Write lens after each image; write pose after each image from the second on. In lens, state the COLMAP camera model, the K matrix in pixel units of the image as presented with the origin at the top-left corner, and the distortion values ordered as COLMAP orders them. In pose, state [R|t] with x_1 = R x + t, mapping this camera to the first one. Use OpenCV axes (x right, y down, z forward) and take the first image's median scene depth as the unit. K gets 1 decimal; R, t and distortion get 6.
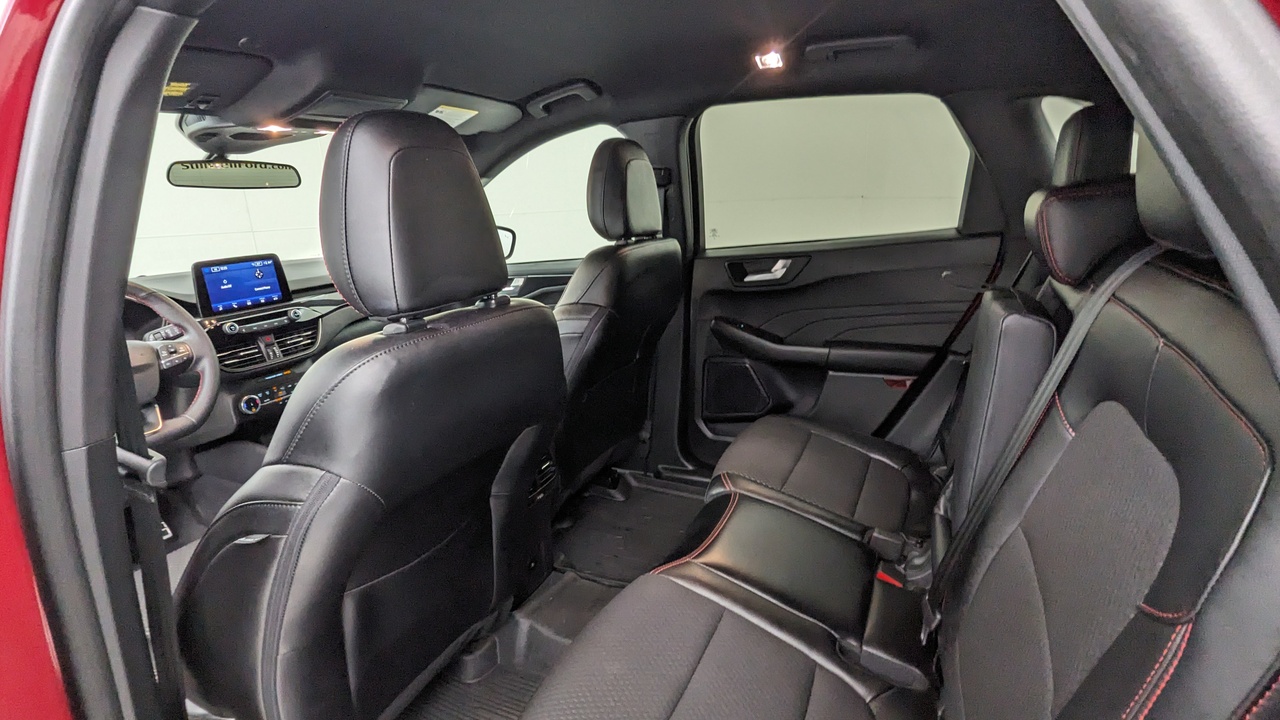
lens RADIAL K [[620.2, 0, 645.7], [0, 620.2, 359.5], [0, 0, 1]] dist [0.003320, -0.000860]
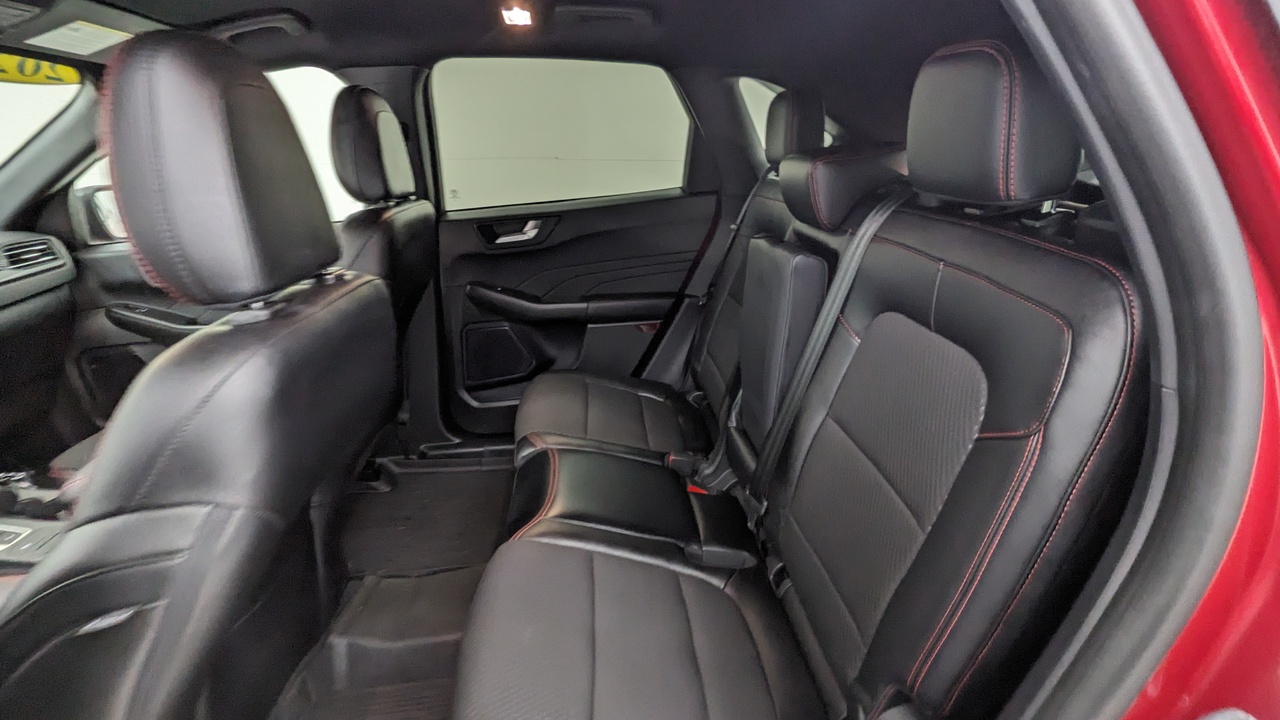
lens RADIAL K [[620.2, 0, 645.7], [0, 620.2, 359.5], [0, 0, 1]] dist [0.003320, -0.000860]
pose [[0.863508, -0.139871, 0.484552, -0.158370], [0.111237, 0.989932, 0.087522, -0.003716], [-0.491915, -0.021676, 0.870373, 0.021679]]
